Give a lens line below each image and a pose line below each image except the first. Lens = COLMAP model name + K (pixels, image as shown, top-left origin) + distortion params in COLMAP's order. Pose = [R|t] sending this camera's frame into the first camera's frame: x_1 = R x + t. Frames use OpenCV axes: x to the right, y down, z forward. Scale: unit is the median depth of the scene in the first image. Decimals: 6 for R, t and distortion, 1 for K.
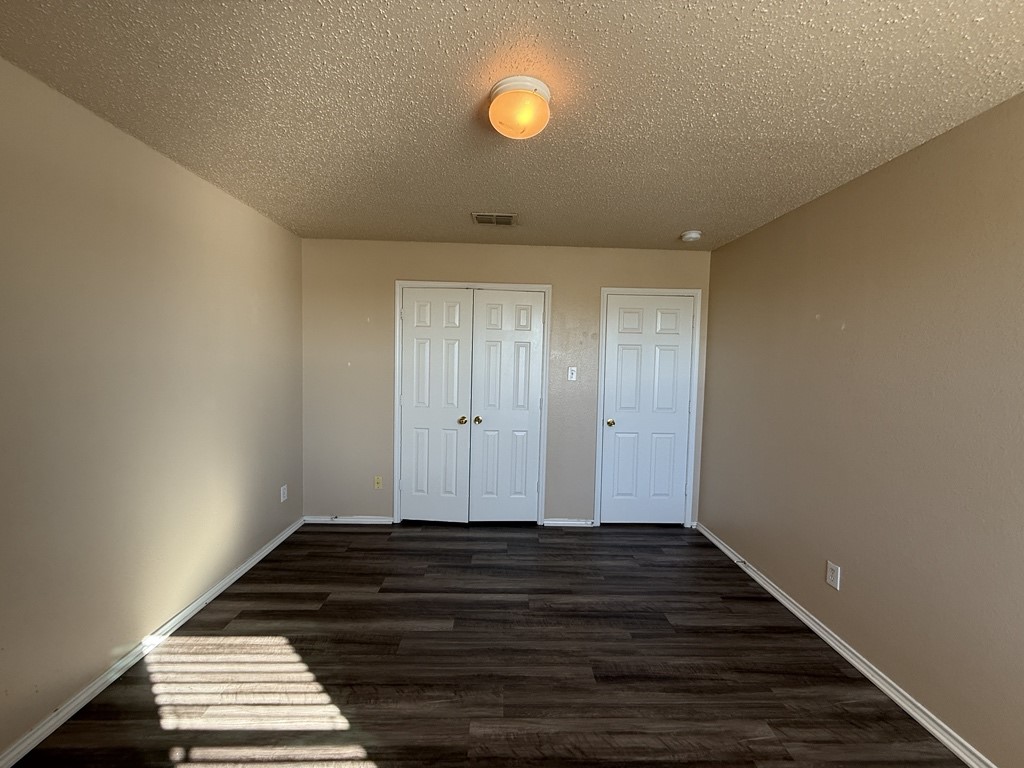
lens RADIAL K [[407.6, 0, 512.1], [0, 407.6, 379.3], [0, 0, 1]] dist [-0.001851, 0.000362]
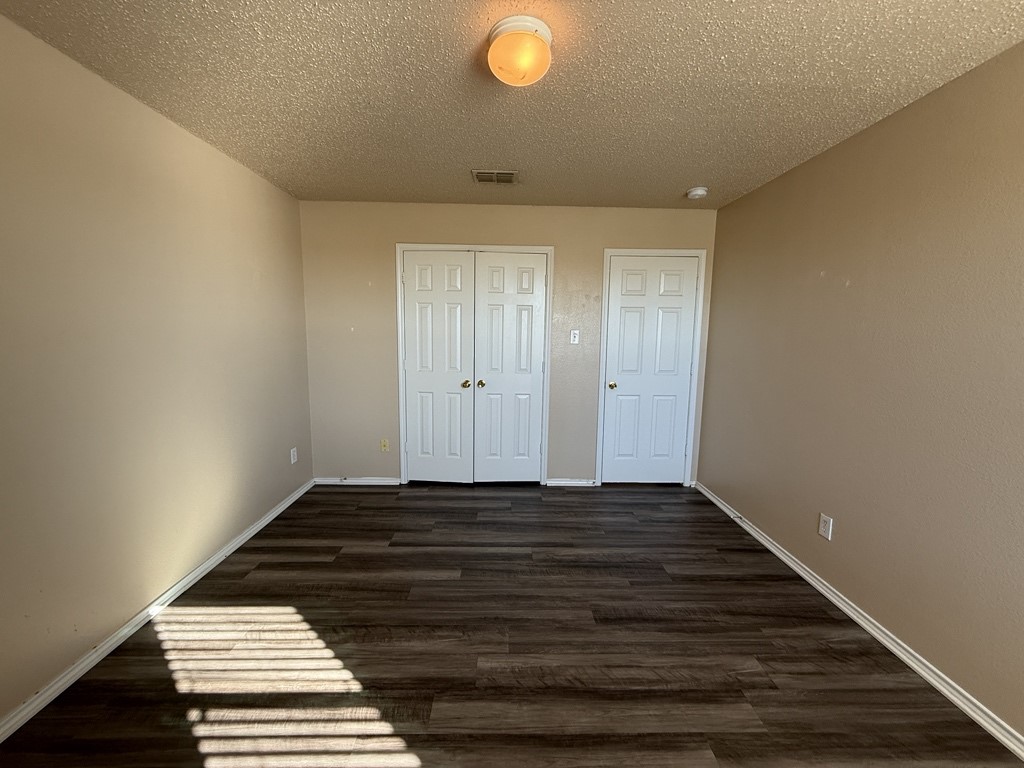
lens RADIAL K [[407.6, 0, 512.2], [0, 407.6, 379.4], [0, 0, 1]] dist [-0.001851, 0.000362]
pose [[0.999942, -0.007903, -0.007335, 0.000895], [0.008430, 0.997155, 0.074899, 0.019947], [0.006723, -0.074957, 0.997164, -0.010485]]
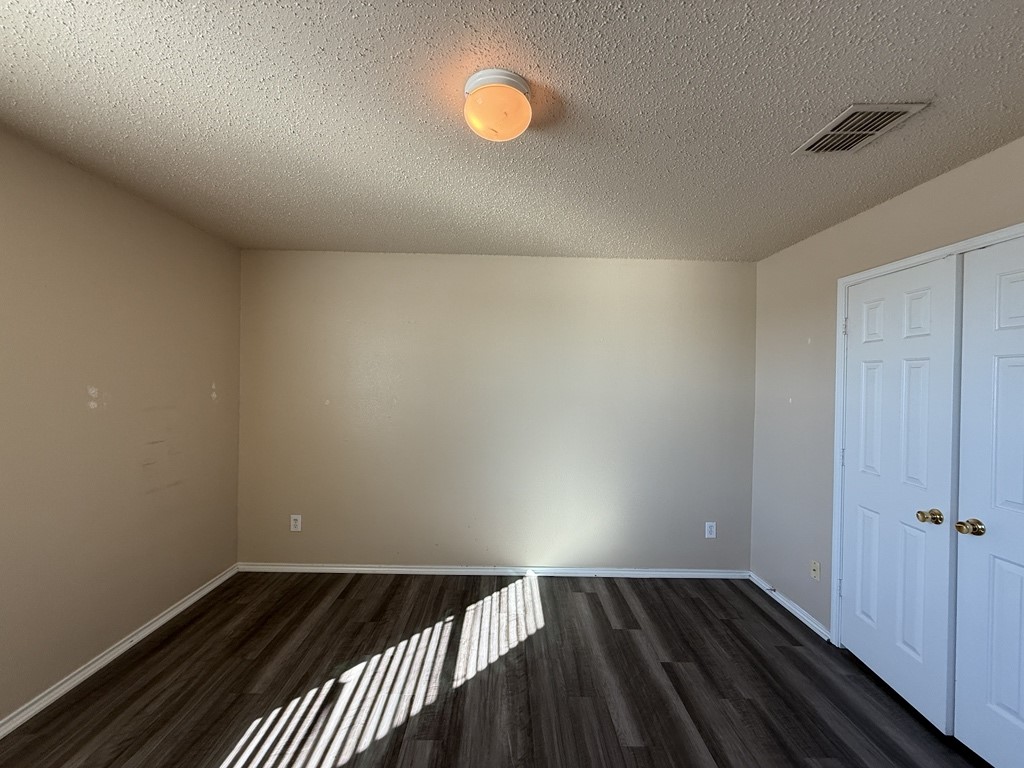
lens RADIAL K [[407.6, 0, 514.3], [0, 407.6, 385.2], [0, 0, 1]] dist [-0.001851, 0.000362]
pose [[-0.003810, -0.014752, -0.999884, 0.543244], [-0.070055, 0.997439, -0.014449, -0.026058], [0.997536, 0.069991, -0.004834, 0.658368]]
